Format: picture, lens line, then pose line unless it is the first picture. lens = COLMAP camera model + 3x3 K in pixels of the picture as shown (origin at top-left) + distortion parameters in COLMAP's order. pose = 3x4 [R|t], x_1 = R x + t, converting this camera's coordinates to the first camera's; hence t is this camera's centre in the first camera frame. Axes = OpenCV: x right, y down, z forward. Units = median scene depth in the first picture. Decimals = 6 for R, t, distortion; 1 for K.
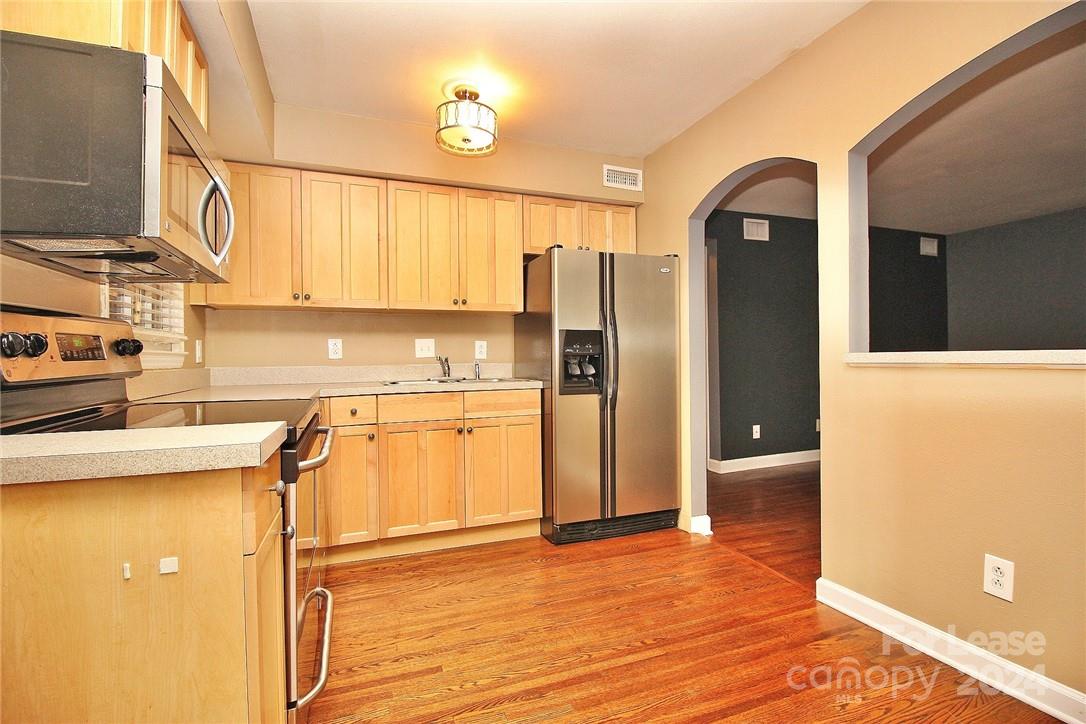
lens RADIAL K [[503.7, 0, 545.3], [0, 503.7, 357.9], [0, 0, 1]] dist [0.000408, -0.013503]
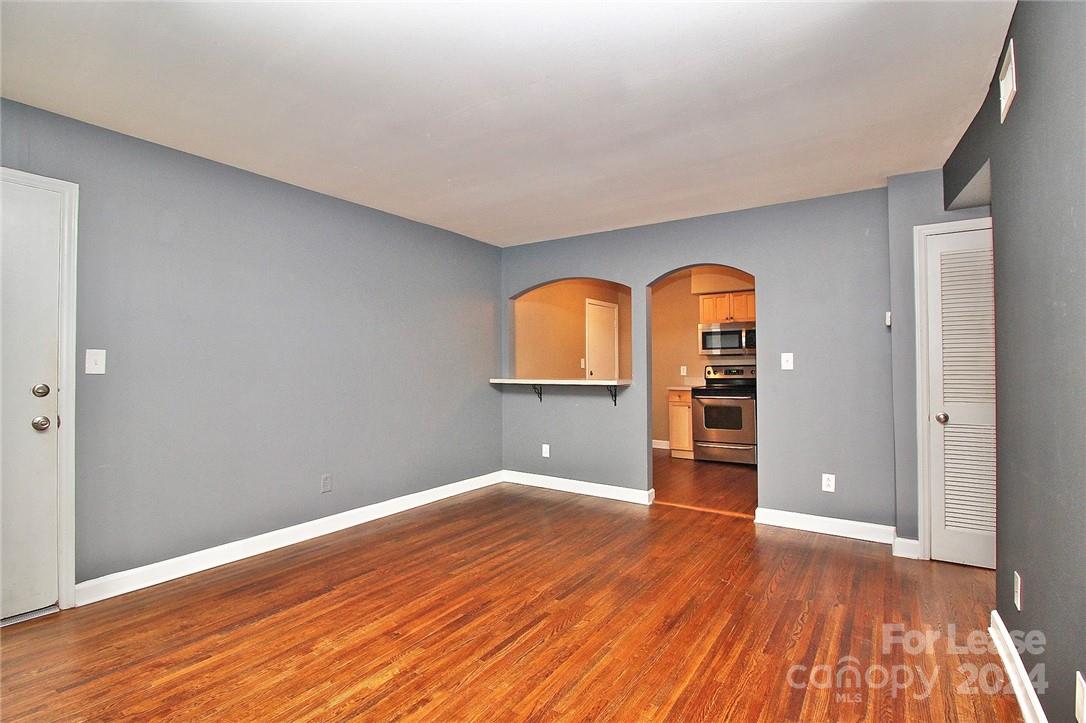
lens RADIAL K [[511.7, 0, 544.4], [0, 511.7, 358.4], [0, 0, 1]] dist [0.000223, -0.013049]
pose [[-0.820943, 0.004305, -0.570993, 1.635707], [0.010981, 0.999906, -0.008249, -0.063777], [0.570904, -0.013042, -0.820913, 1.920670]]
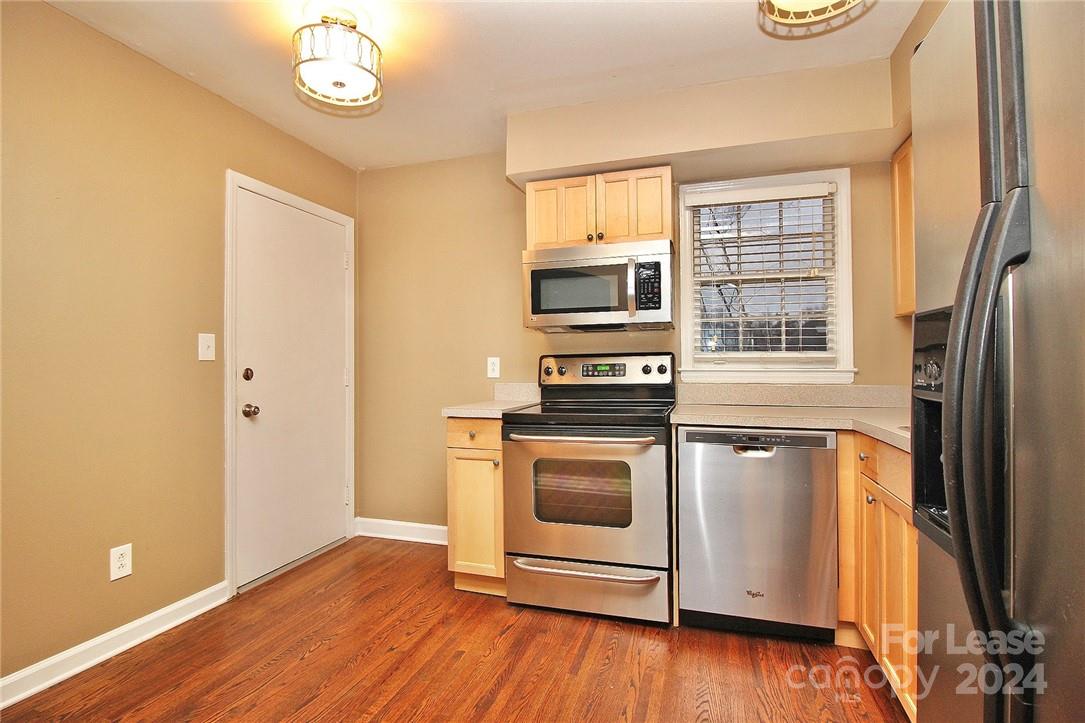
lens RADIAL K [[511.3, 0, 543.9], [0, 511.3, 358.4], [0, 0, 1]] dist [0.000223, -0.013049]
pose [[-0.625567, 0.003004, -0.780165, 0.416307], [0.010085, 0.999940, -0.004237, -0.029819], [0.780105, -0.010518, -0.625560, 1.010333]]
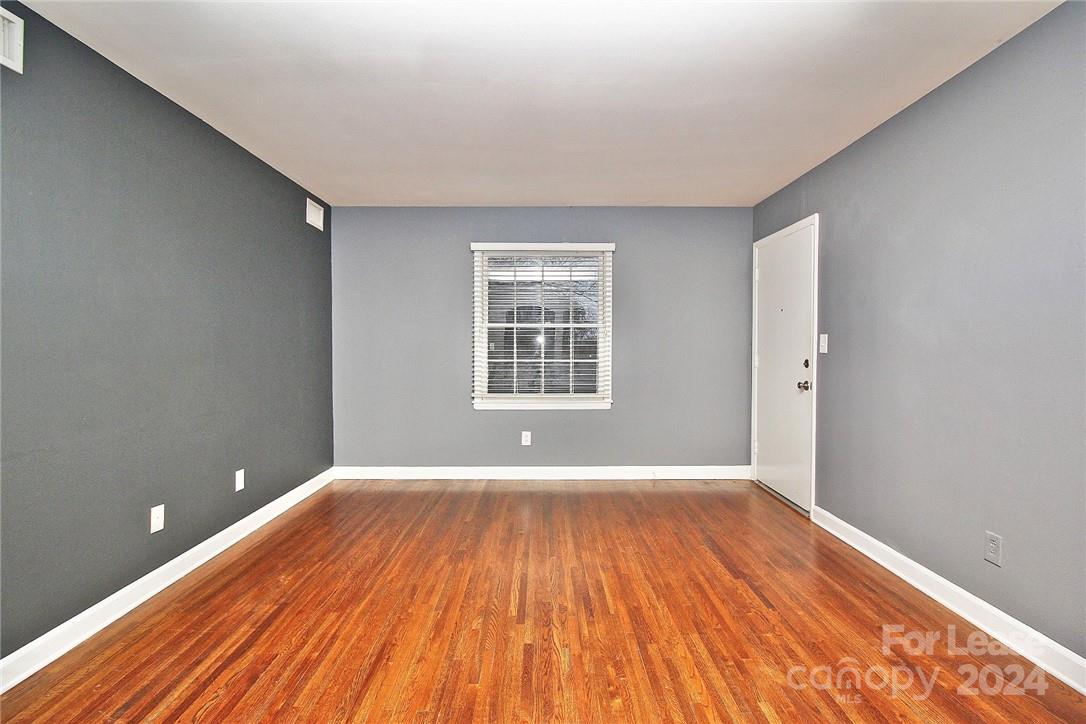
lens RADIAL K [[503.7, 0, 545.3], [0, 503.7, 357.9], [0, 0, 1]] dist [0.000408, -0.013503]
pose [[0.355793, -0.006911, 0.934539, 0.420855], [-0.004675, 0.999947, 0.009174, -0.048727], [-0.934553, -0.007633, 0.355742, 0.886028]]
